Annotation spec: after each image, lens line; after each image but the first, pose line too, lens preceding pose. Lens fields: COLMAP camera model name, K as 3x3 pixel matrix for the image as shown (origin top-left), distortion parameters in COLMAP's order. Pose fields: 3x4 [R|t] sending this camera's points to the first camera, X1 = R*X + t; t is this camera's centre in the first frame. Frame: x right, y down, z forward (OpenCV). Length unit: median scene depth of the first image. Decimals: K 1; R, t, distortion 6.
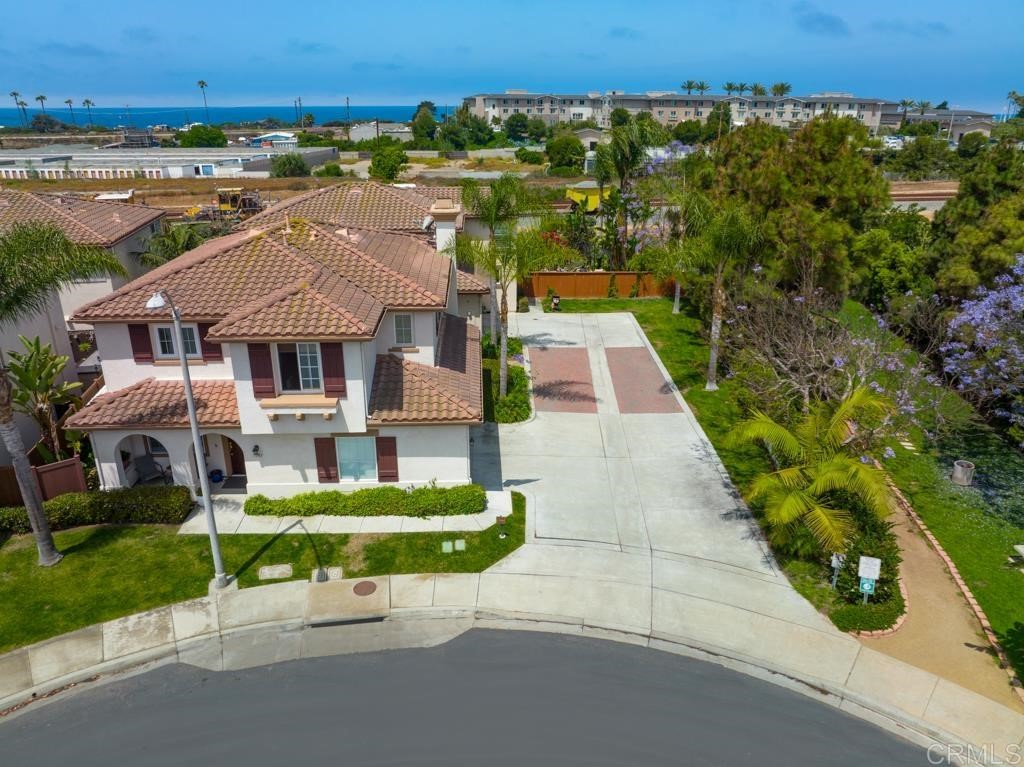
lens RADIAL K [[723.2, 0, 510.9], [0, 723.2, 381.4], [0, 0, 1]] dist [-0.038988, 0.009792]
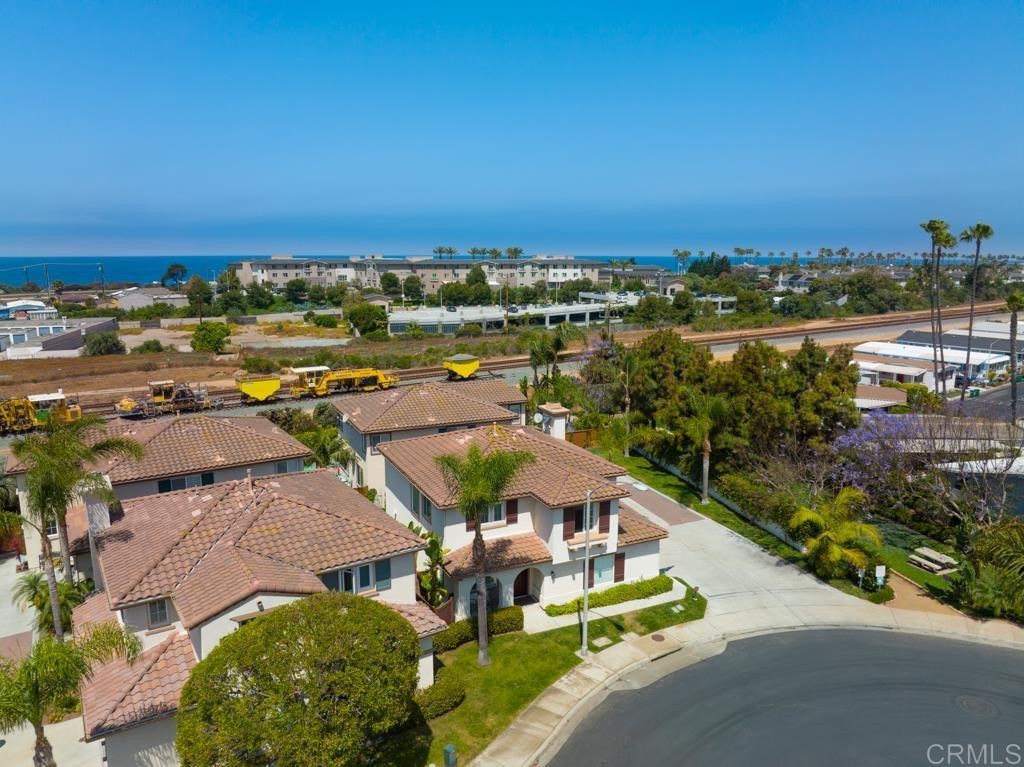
lens RADIAL K [[723.2, 0, 510.9], [0, 723.2, 381.4], [0, 0, 1]] dist [-0.038988, 0.009792]
pose [[0.925329, -0.069335, 0.372773, -0.984700], [0.138548, 0.976983, -0.162199, -0.076097], [-0.352947, 0.201734, 0.913637, -0.515637]]
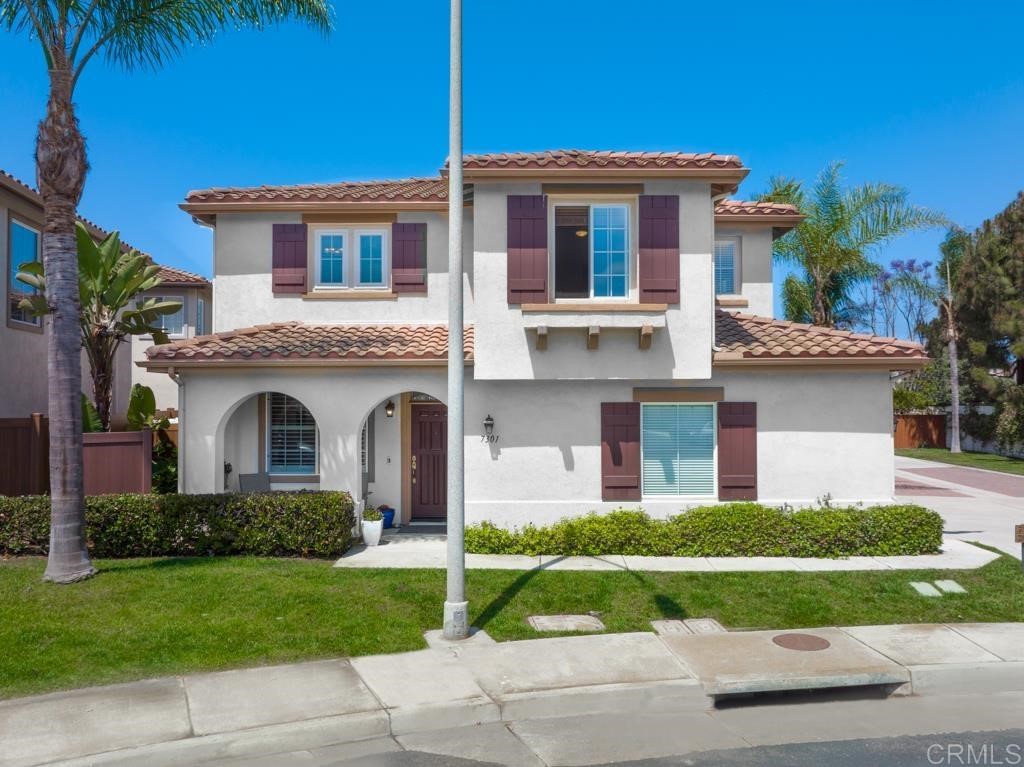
lens RADIAL K [[819.6, 0, 517.8], [0, 819.6, 385.0], [0, 0, 1]] dist [-0.037731, 0.000943]
pose [[0.998747, -0.007937, -0.049416, -0.294569], [-0.011800, 0.922164, -0.386619, 0.288169], [0.048638, 0.386718, 0.920914, 0.433347]]
